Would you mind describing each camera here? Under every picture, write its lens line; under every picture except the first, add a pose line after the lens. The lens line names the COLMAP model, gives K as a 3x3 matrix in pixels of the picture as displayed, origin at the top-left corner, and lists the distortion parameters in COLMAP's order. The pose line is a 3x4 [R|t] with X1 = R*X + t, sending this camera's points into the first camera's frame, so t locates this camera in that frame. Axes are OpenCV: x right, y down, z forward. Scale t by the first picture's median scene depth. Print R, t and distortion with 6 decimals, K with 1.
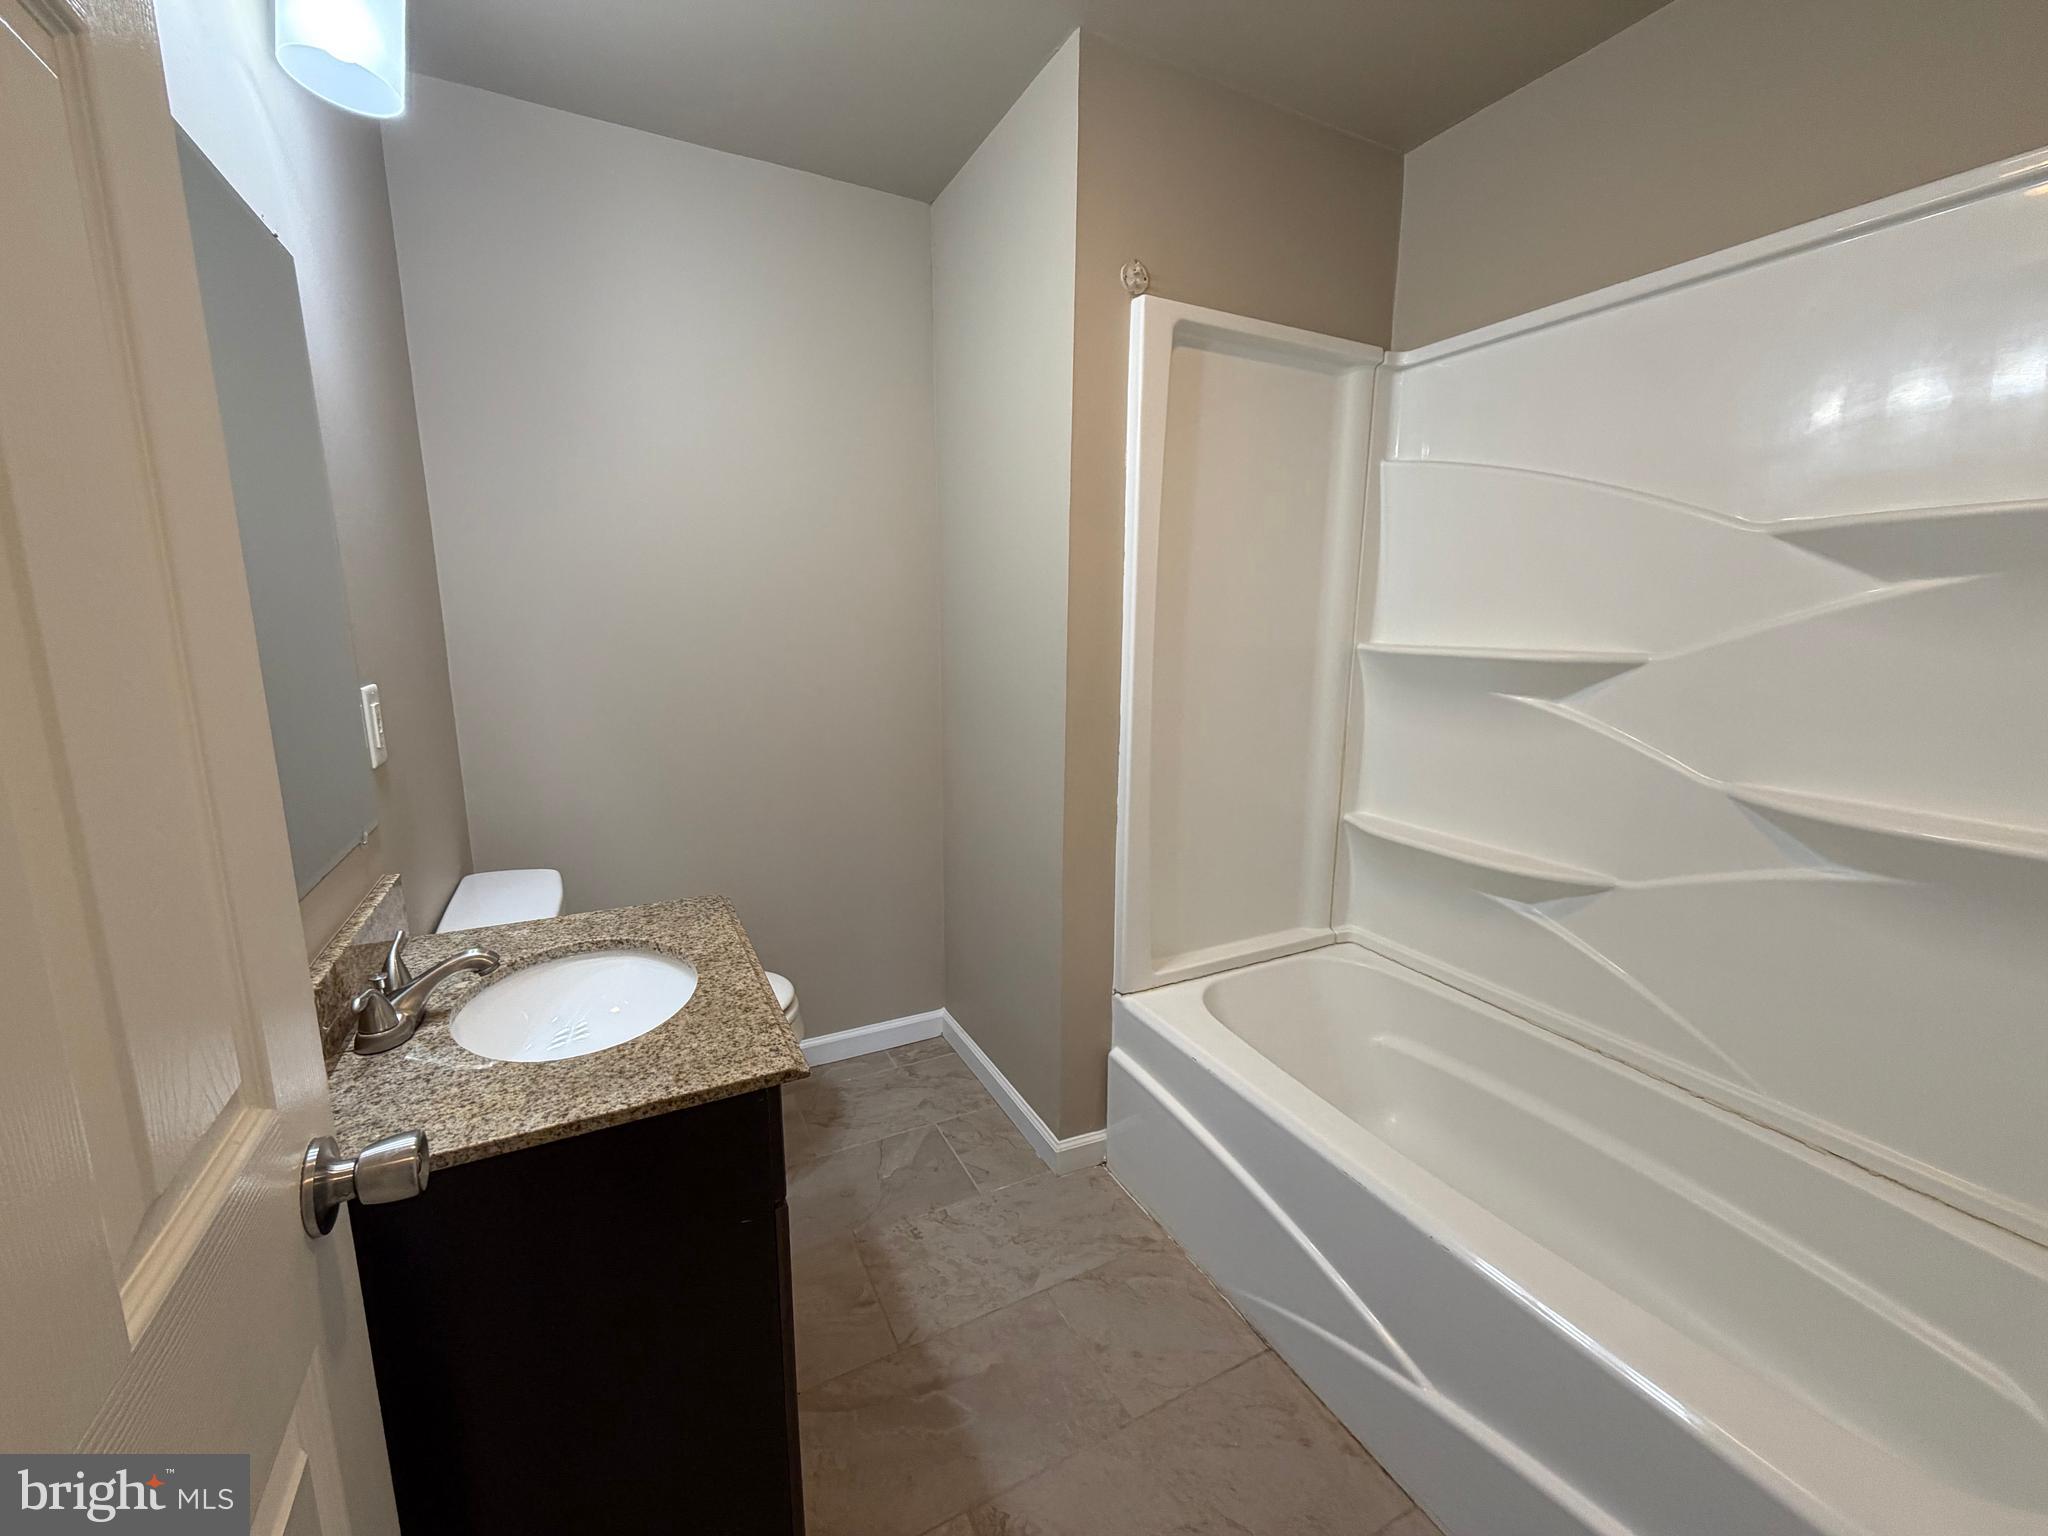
lens RADIAL K [[816.6, 0, 1021.3], [0, 816.6, 763.7], [0, 0, 1]] dist [0.001073, 0.000083]
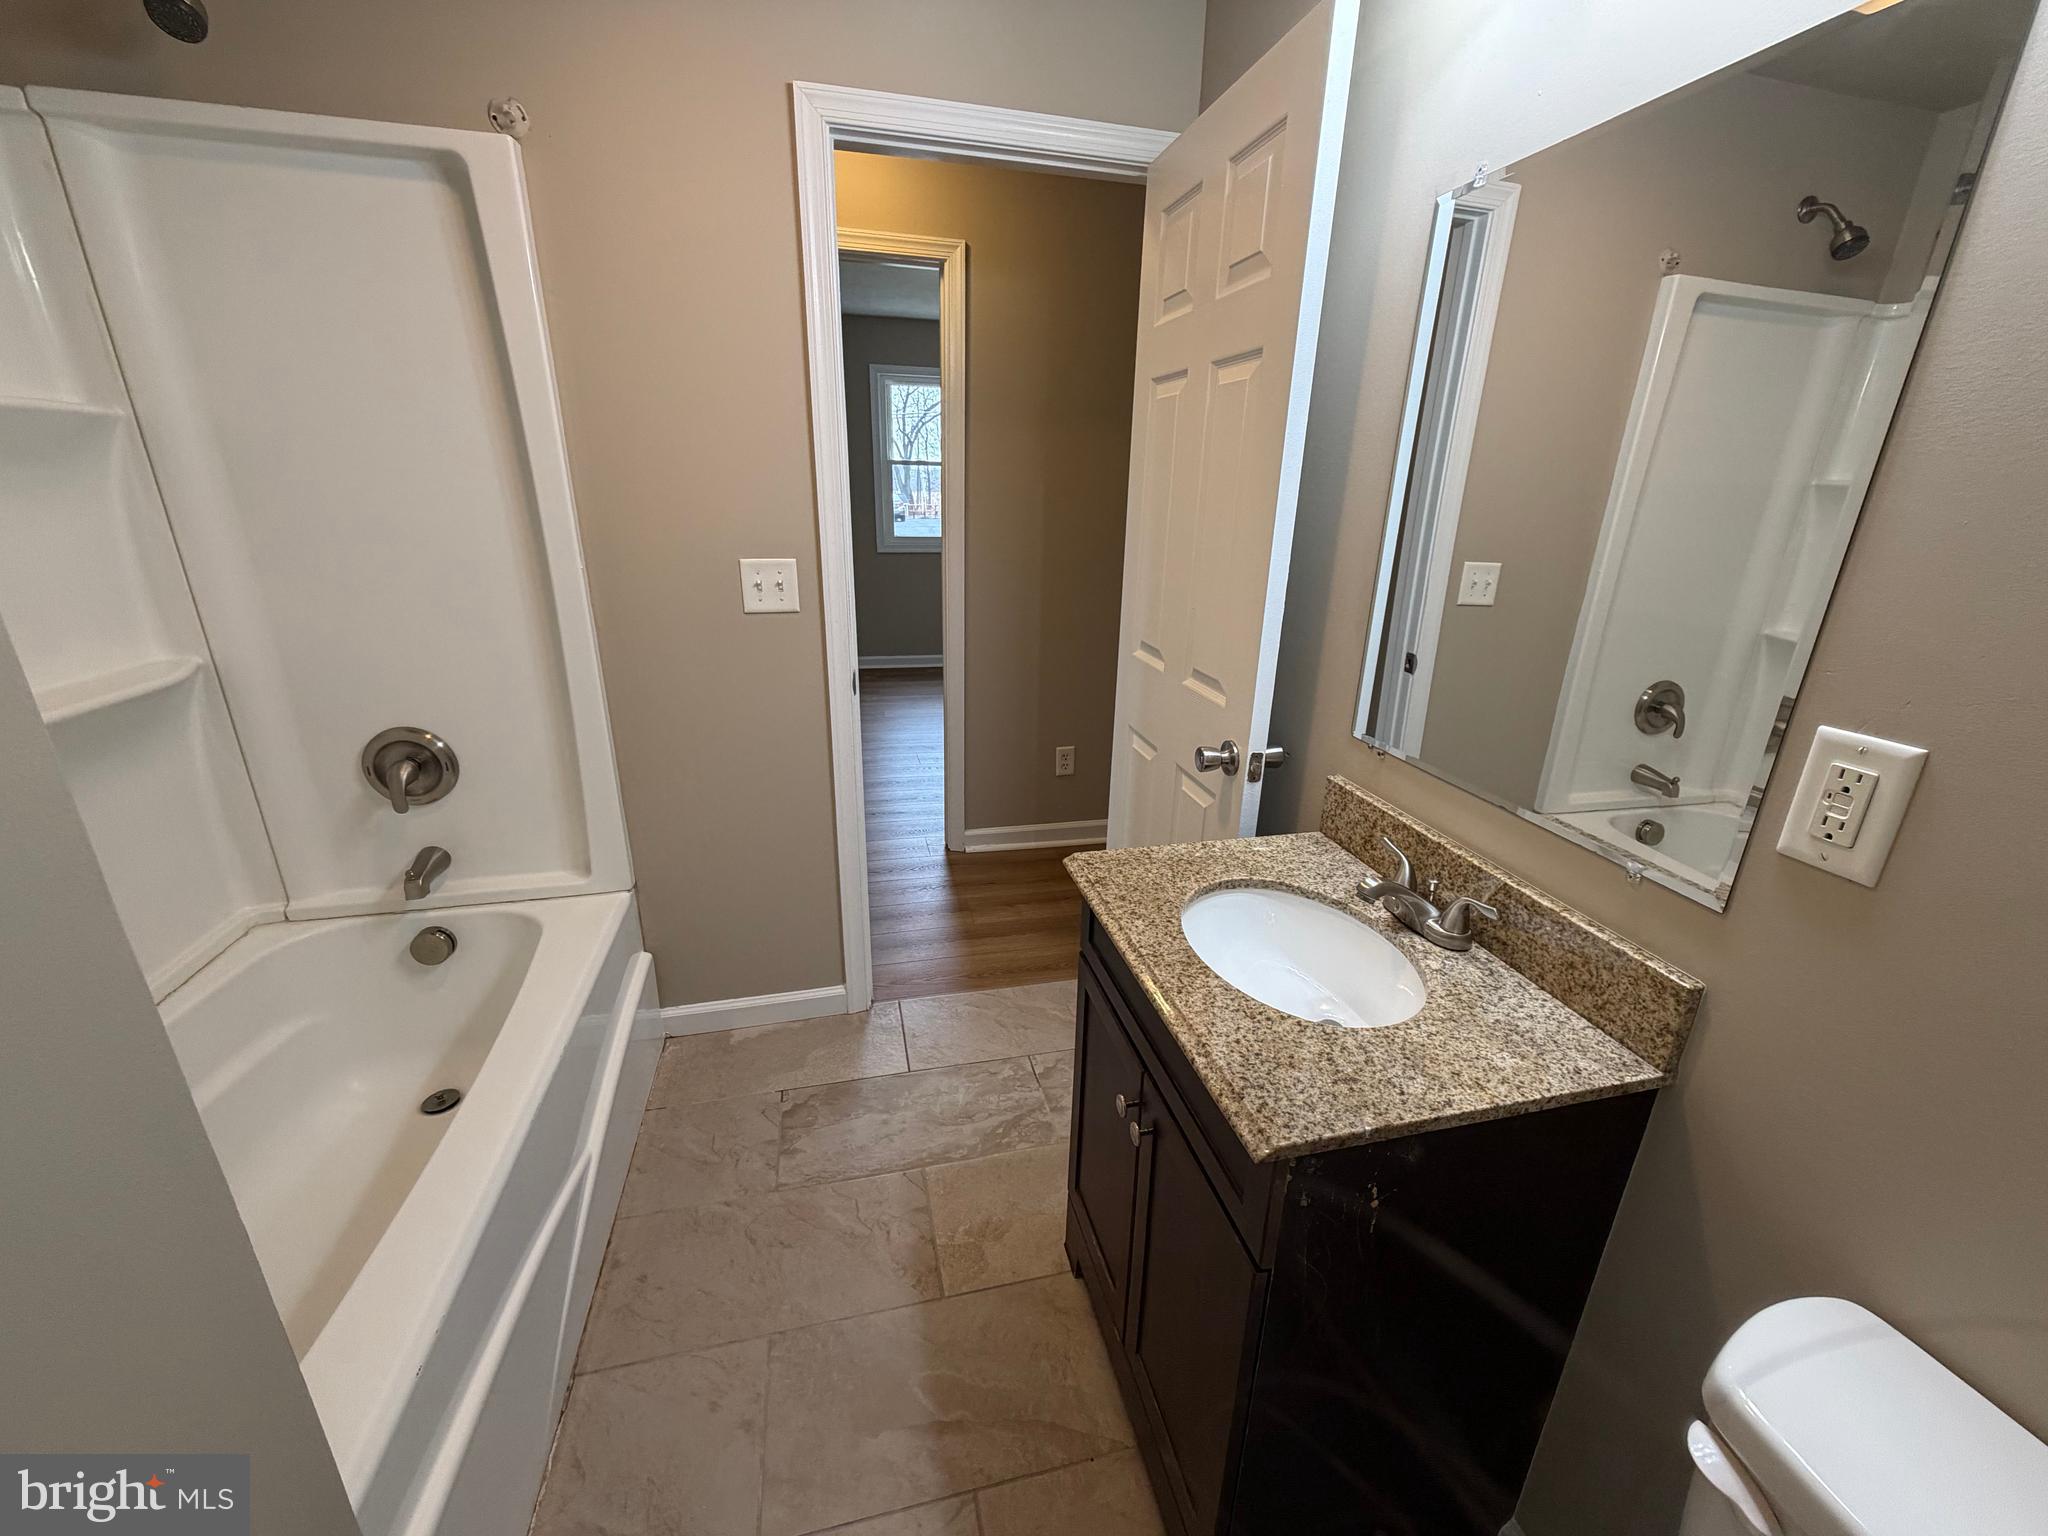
lens RADIAL K [[816.6, 0, 1021.3], [0, 816.6, 763.7], [0, 0, 1]] dist [0.001073, 0.000083]
pose [[-0.972021, -0.101287, 0.211932, -0.338218], [0.017033, 0.869485, 0.493665, -0.349844], [-0.234274, 0.483463, -0.843433, 1.535954]]
